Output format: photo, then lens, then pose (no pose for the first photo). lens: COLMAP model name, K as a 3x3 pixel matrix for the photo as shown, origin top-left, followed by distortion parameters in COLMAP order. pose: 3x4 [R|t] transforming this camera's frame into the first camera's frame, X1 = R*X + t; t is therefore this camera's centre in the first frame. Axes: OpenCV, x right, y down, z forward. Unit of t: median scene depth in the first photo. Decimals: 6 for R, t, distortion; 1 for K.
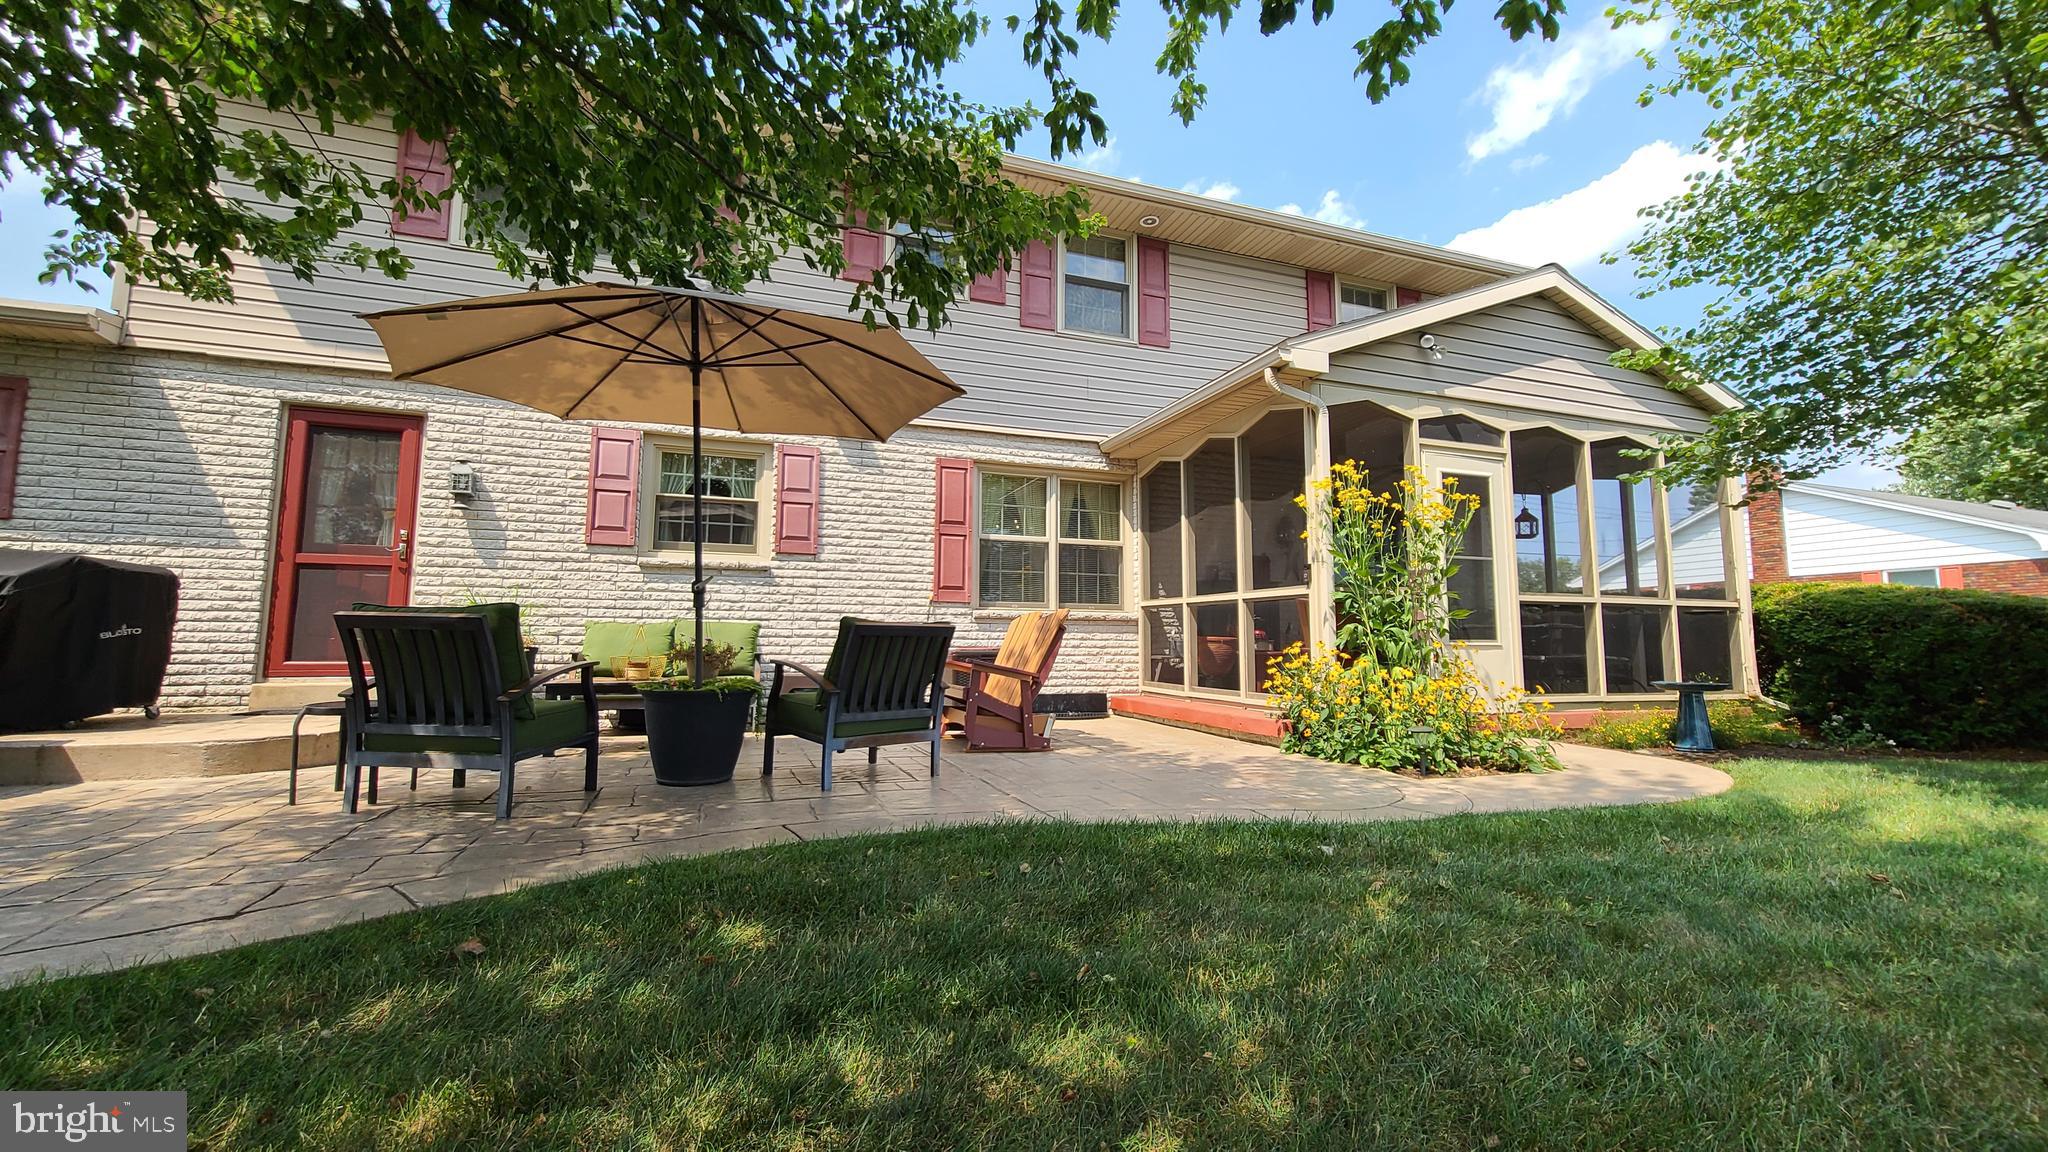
lens RADIAL K [[825.8, 0, 1024.0], [0, 825.8, 576.0], [0, 0, 1]] dist [0.008156, -0.000227]
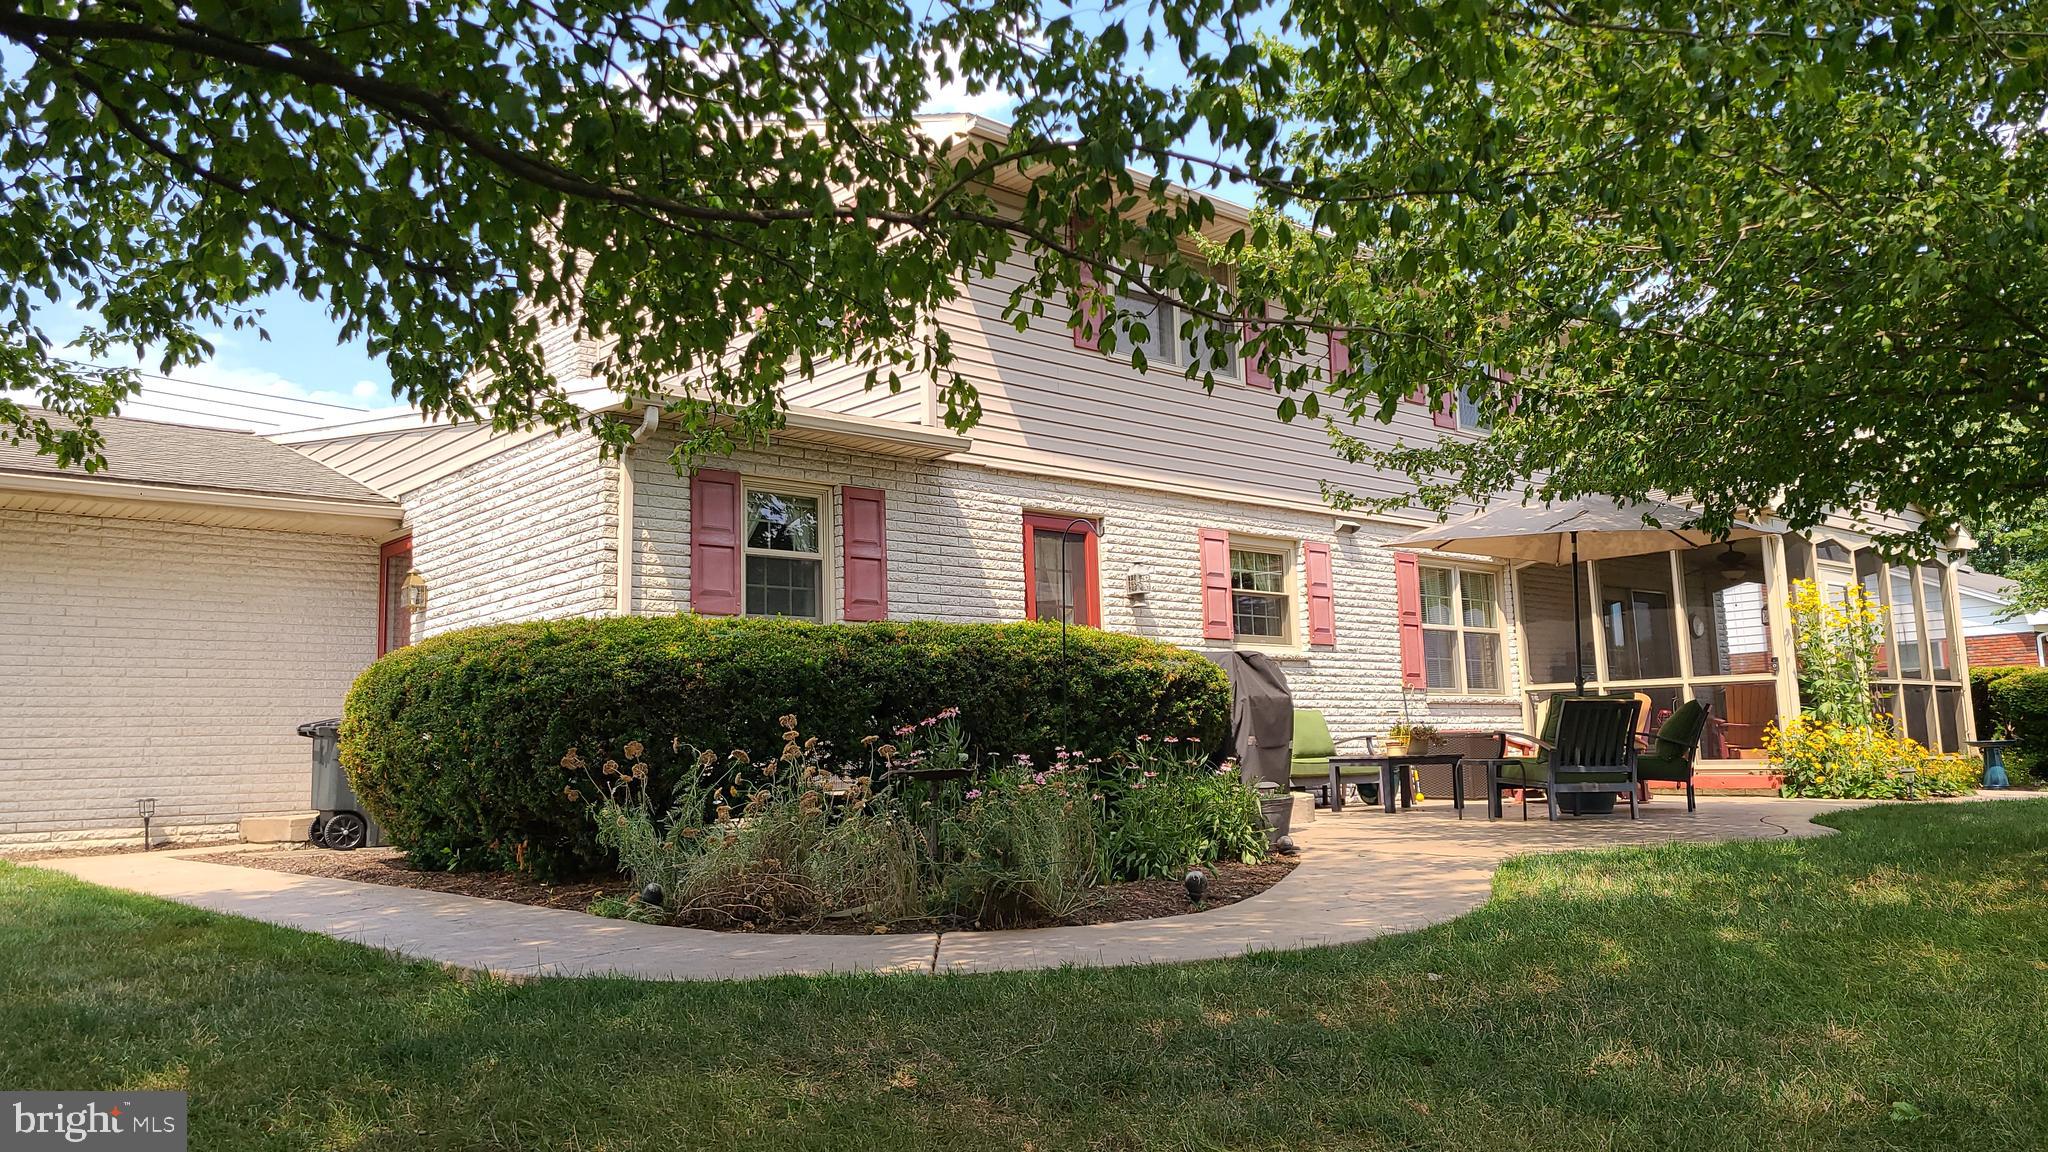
lens RADIAL K [[1515.0, 0, 1019.3], [0, 1515.0, 610.8], [0, 0, 1]] dist [0.057302, -0.002206]
pose [[0.932319, 0.005995, 0.361587, -1.491992], [-0.000417, 0.999880, -0.015502, -0.044883], [-0.361636, 0.014302, 0.932210, -0.757143]]
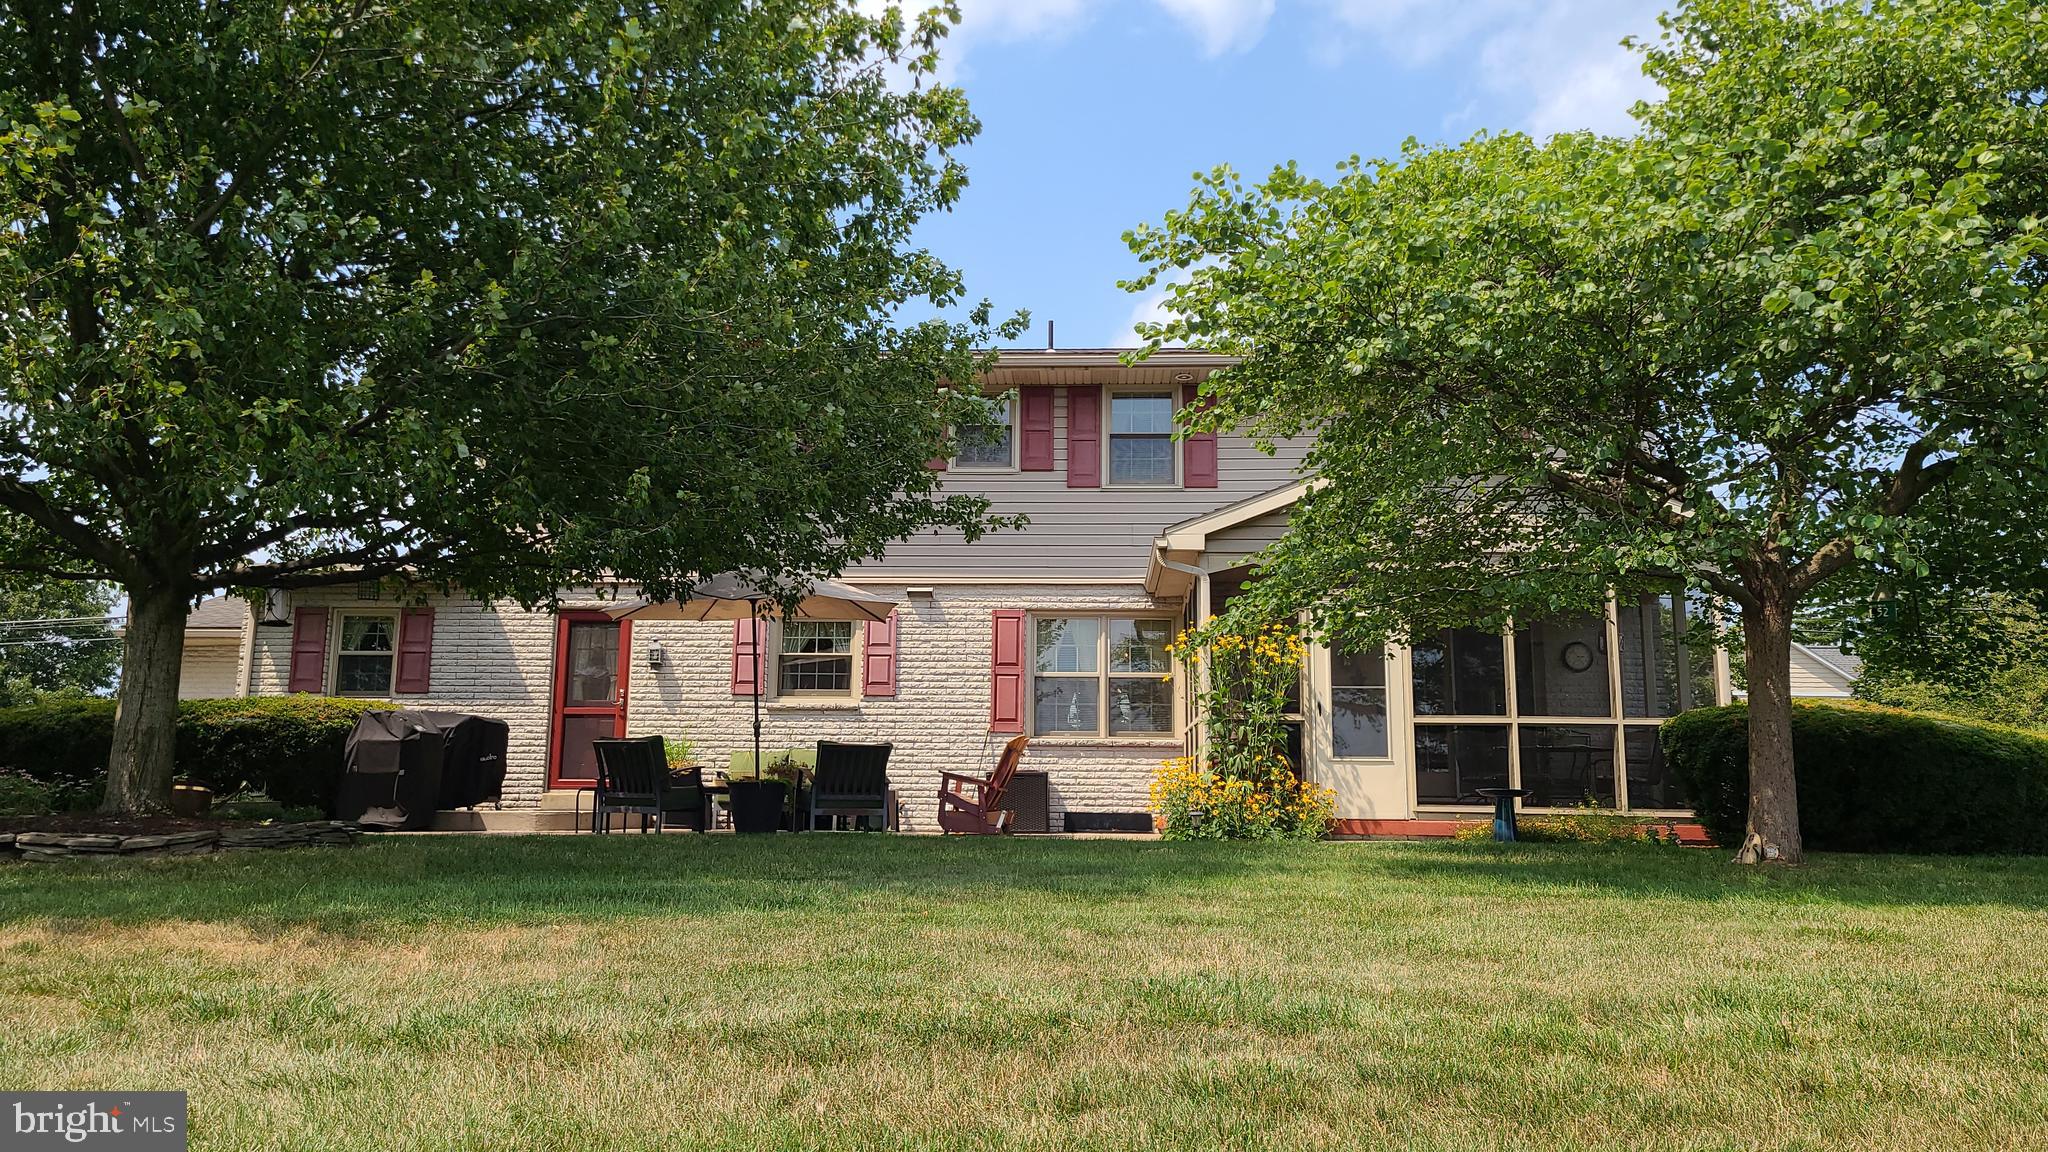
lens RADIAL K [[1515.0, 0, 1019.3], [0, 1515.0, 610.8], [0, 0, 1]] dist [0.057302, -0.002206]
pose [[0.922372, -0.048709, -0.383218, 0.898812], [0.028522, 0.997898, -0.058189, -0.017133], [0.385247, 0.042742, 0.921823, -1.164186]]
